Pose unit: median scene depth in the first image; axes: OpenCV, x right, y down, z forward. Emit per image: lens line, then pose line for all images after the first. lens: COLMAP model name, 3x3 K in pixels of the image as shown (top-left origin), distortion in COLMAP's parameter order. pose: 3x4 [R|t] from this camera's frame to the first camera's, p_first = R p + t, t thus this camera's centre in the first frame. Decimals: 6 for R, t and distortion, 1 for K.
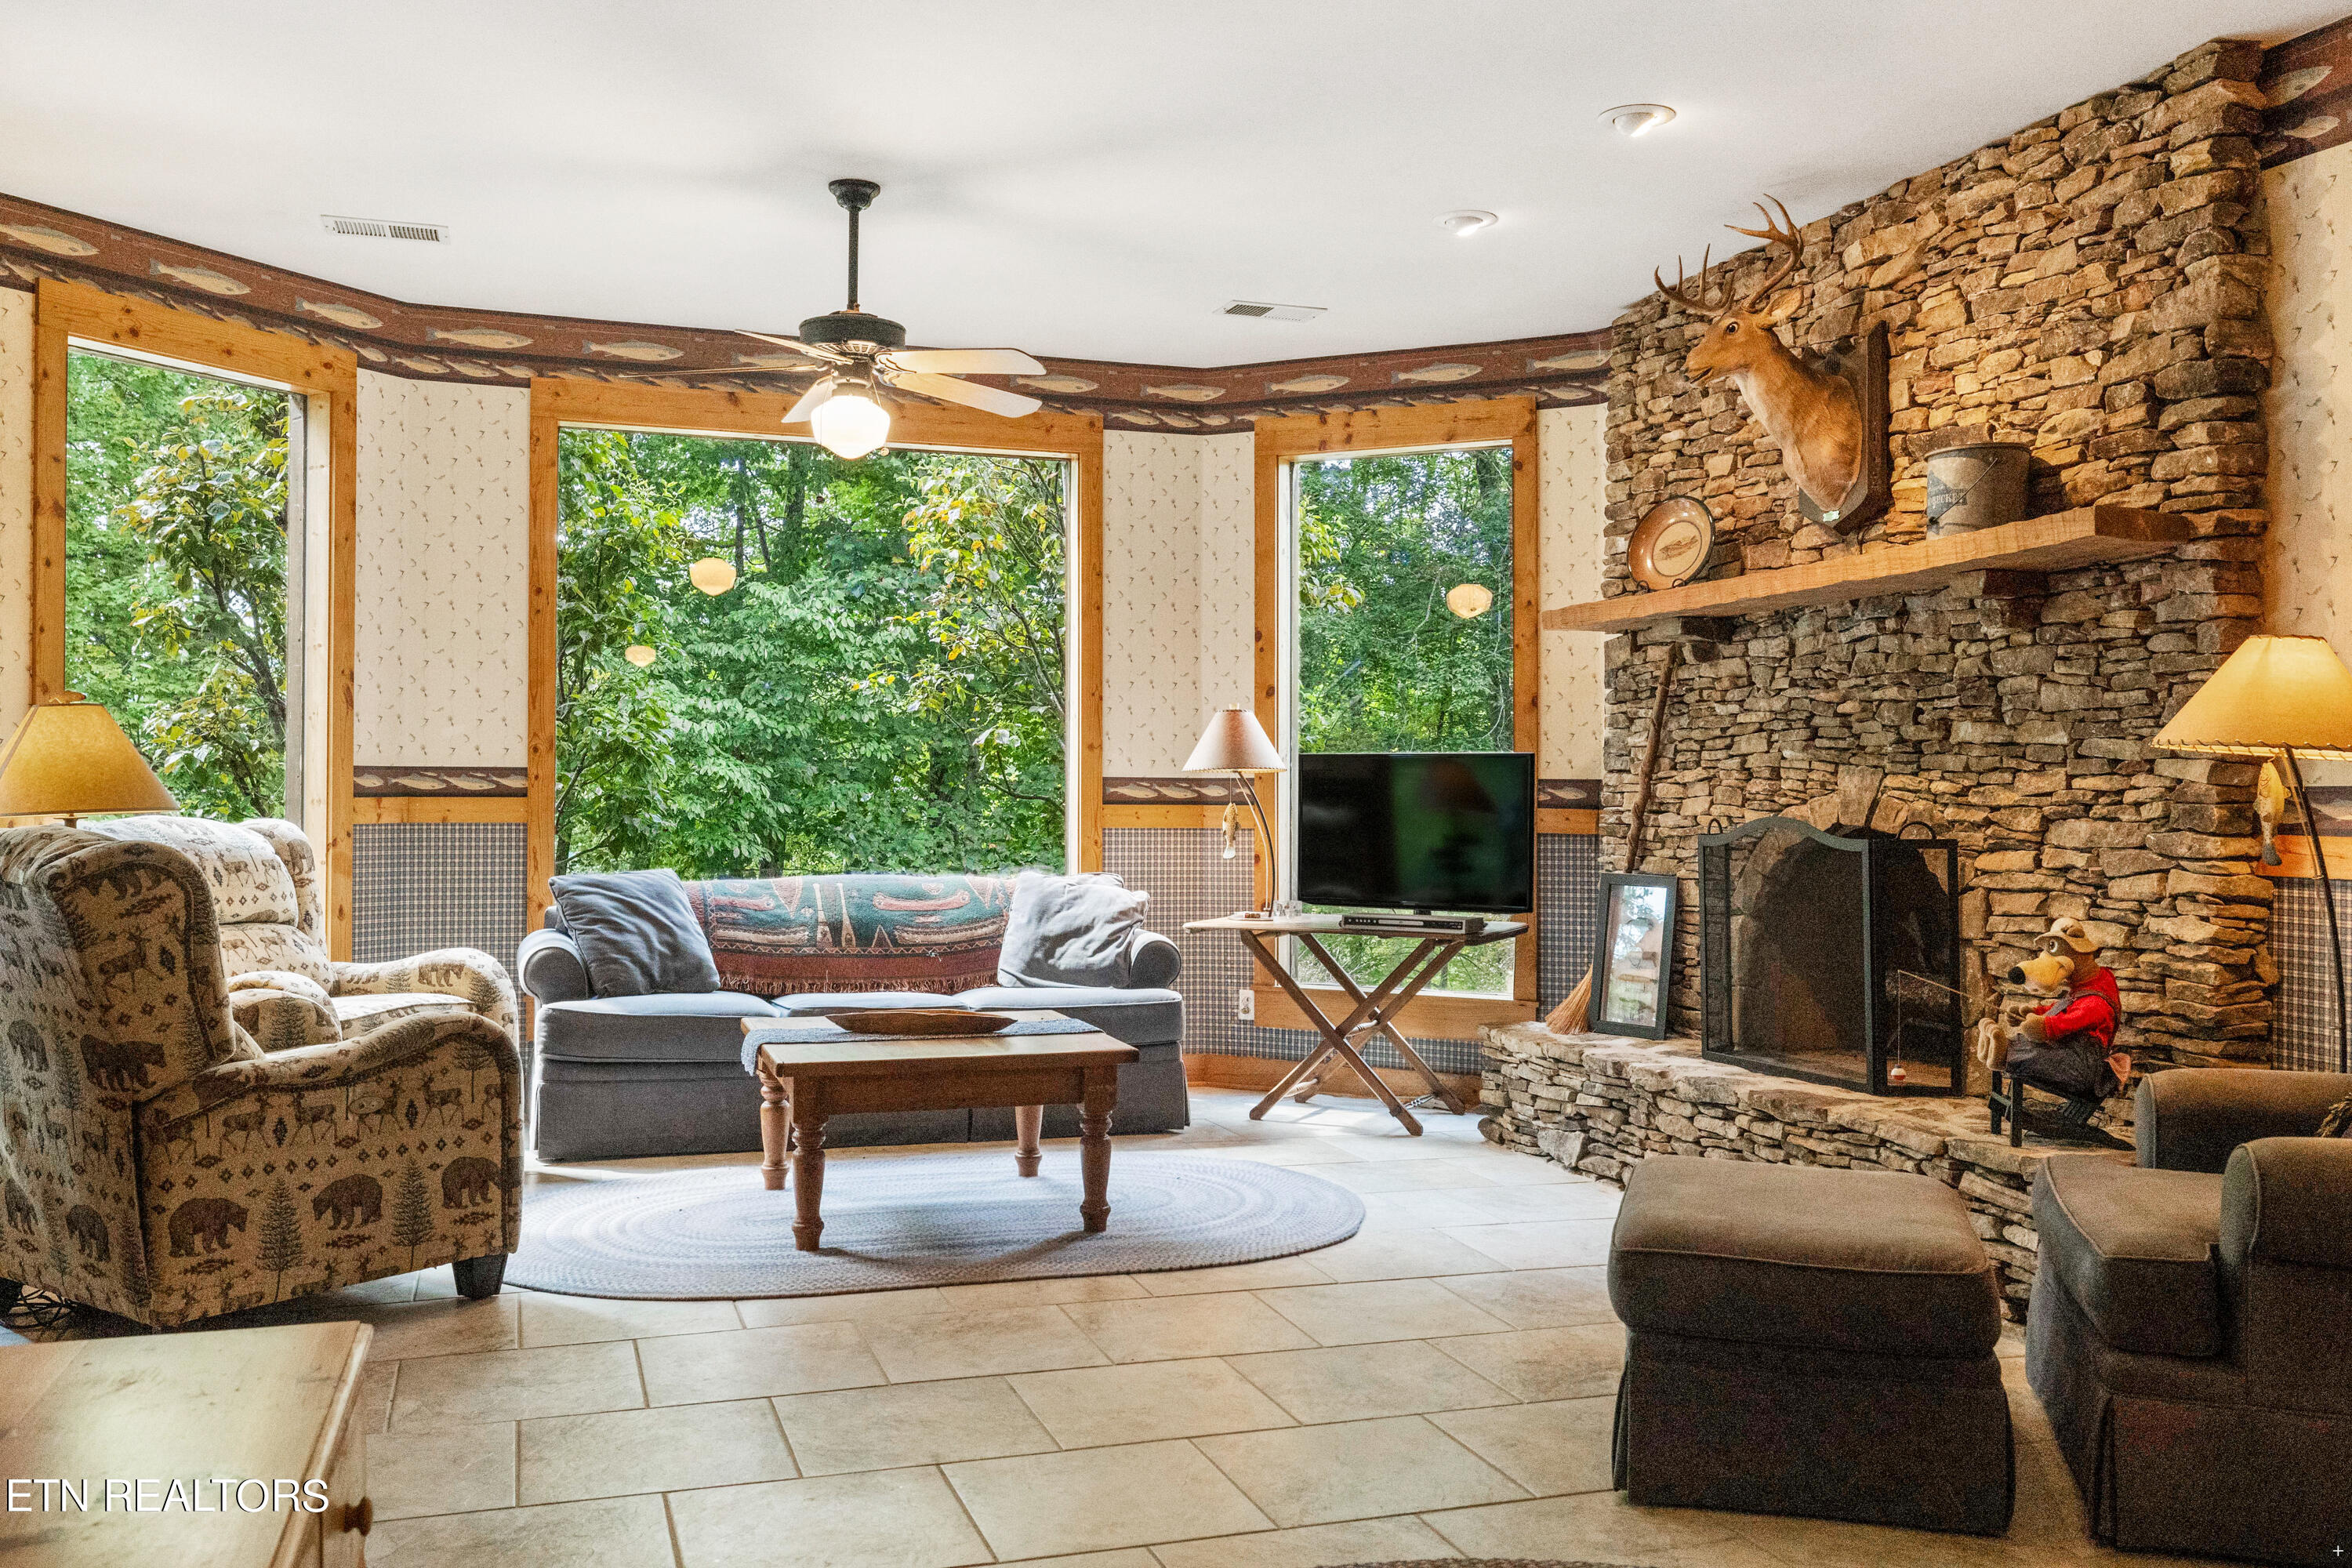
lens RADIAL K [[2005.6, 0, 1176.0], [0, 2005.6, 784.0], [0, 0, 1]] dist [0.001690, 0.000773]
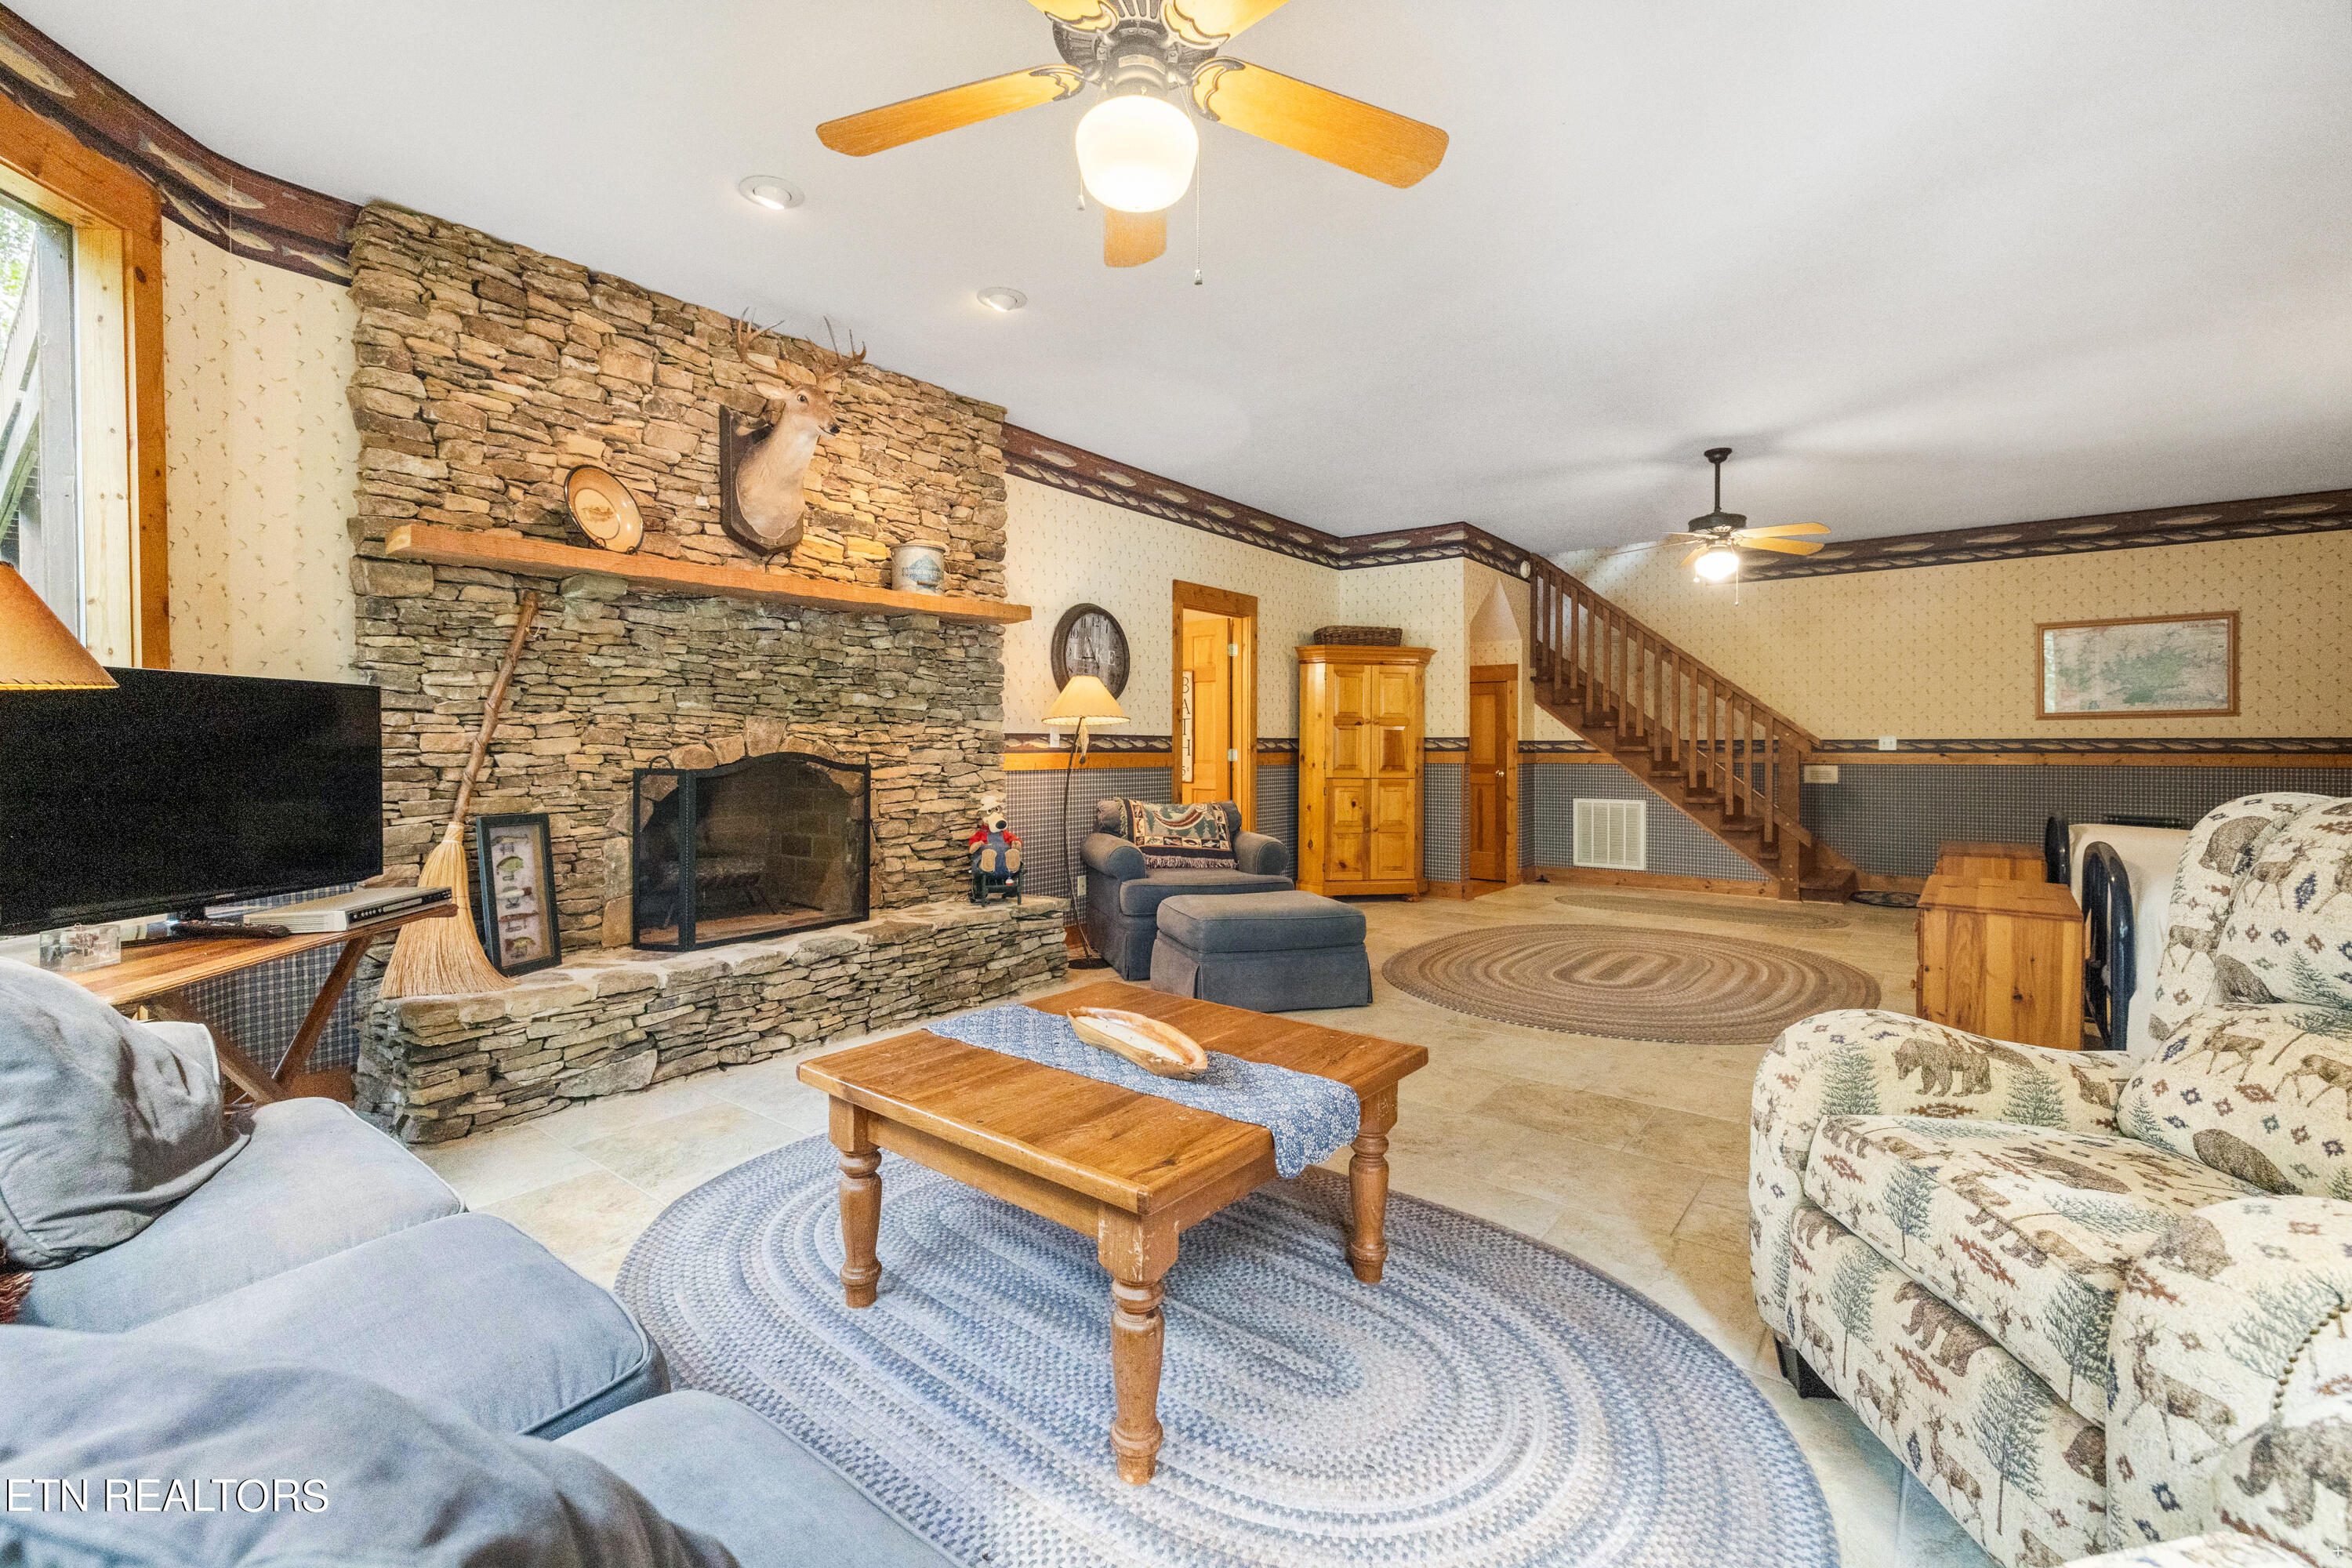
lens RADIAL K [[988.8, 0, 1175.7], [0, 988.8, 755.4], [0, 0, 1]] dist [-0.000632, -0.000053]
pose [[-0.546549, -0.016801, 0.837258, -0.434891], [-0.006663, 0.999854, 0.015714, 0.006284], [-0.837400, 0.003010, -0.546582, 1.165233]]
